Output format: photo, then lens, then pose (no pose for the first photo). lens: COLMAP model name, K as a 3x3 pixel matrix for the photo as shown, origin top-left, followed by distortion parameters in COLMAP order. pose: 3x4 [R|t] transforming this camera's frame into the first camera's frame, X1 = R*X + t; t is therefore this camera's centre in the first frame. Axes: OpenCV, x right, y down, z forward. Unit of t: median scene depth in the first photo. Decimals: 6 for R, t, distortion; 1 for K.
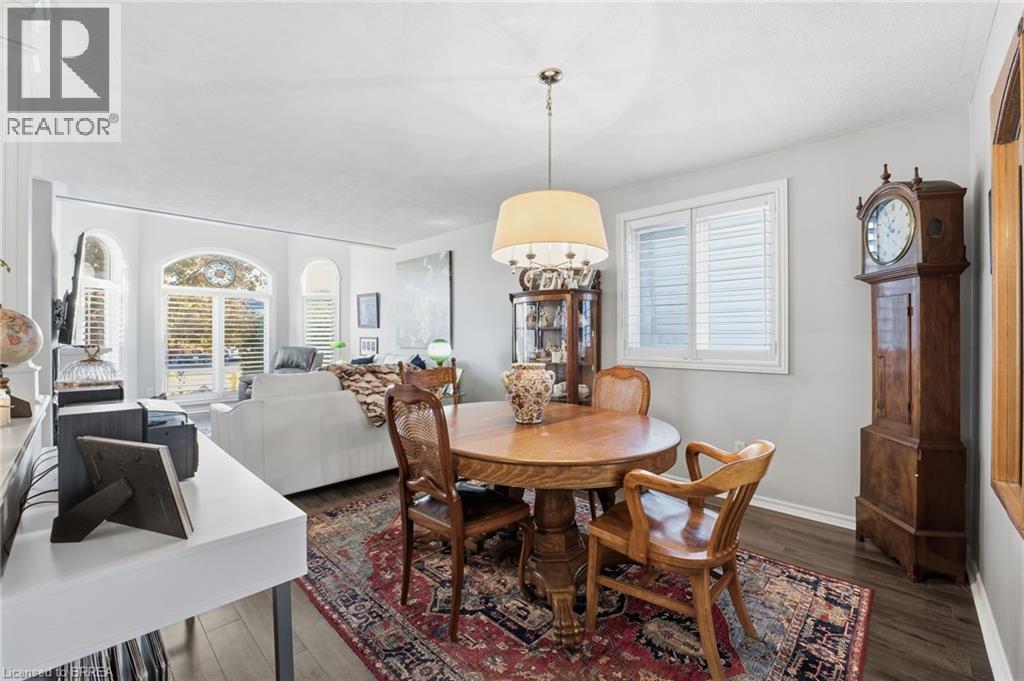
lens RADIAL K [[430.6, 0, 508.9], [0, 430.6, 338.7], [0, 0, 1]] dist [0.000388, 0.000011]
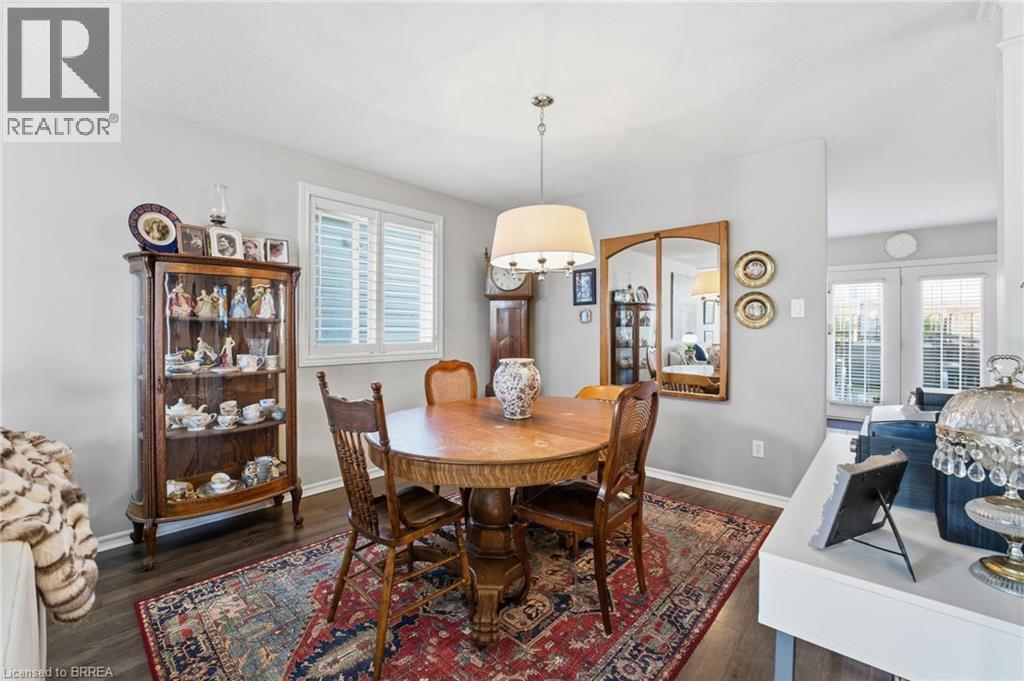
lens RADIAL K [[430.6, 0, 508.9], [0, 430.6, 338.7], [0, 0, 1]] dist [0.000388, 0.000011]
pose [[-0.050641, -0.004564, 0.998706, -1.030053], [-0.000709, 0.999989, 0.004534, 0.000093], [-0.998717, -0.000478, -0.050644, 1.146270]]
